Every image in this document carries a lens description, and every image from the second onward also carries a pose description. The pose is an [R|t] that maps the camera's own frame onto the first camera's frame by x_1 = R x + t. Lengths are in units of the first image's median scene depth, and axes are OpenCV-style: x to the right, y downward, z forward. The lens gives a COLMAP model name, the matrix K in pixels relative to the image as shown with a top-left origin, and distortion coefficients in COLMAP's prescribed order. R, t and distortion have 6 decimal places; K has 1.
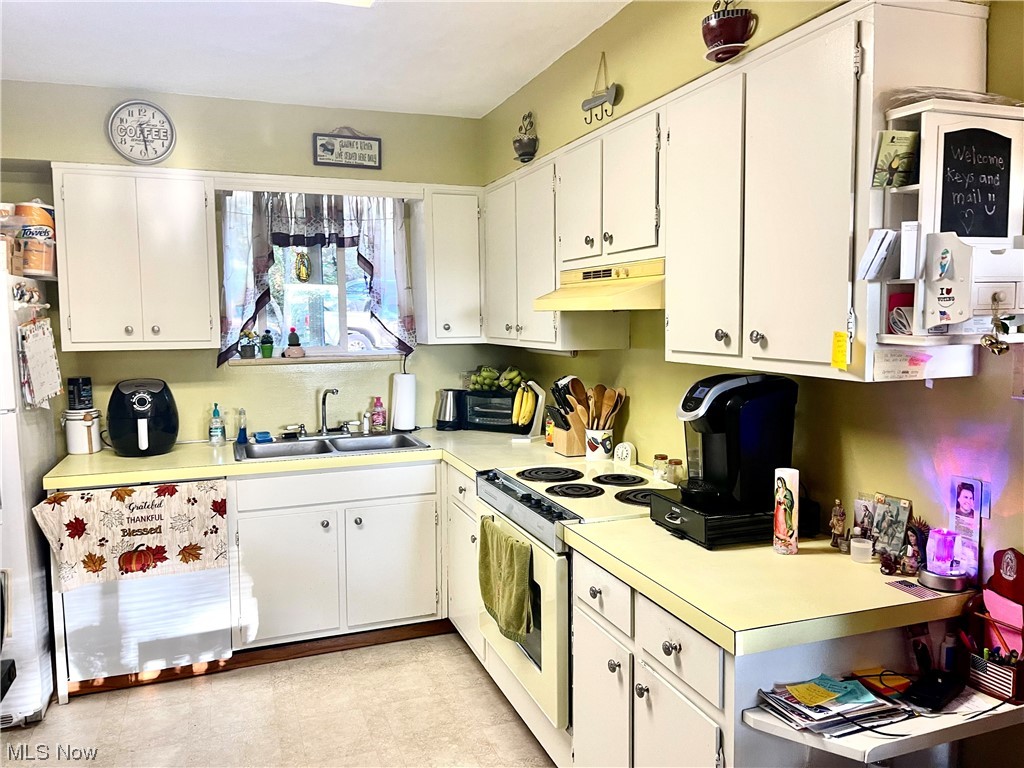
lens RADIAL K [[773.0, 0, 517.9], [0, 773.0, 378.1], [0, 0, 1]] dist [0.033704, -0.047215]
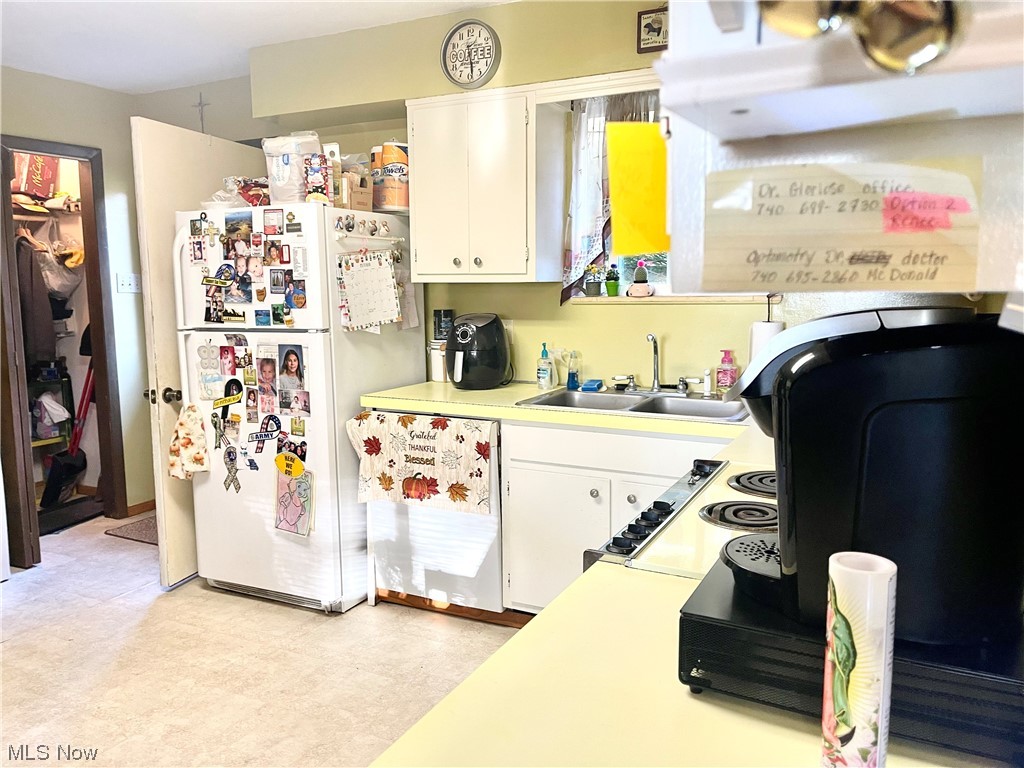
lens RADIAL K [[773.0, 0, 511.7], [0, 773.0, 380.5], [0, 0, 1]] dist [0.033704, -0.047215]
pose [[0.664971, 0.095054, -0.740796, 0.316439], [-0.060862, 0.995466, 0.073099, 0.014067], [0.744385, -0.003523, 0.667741, 0.410203]]
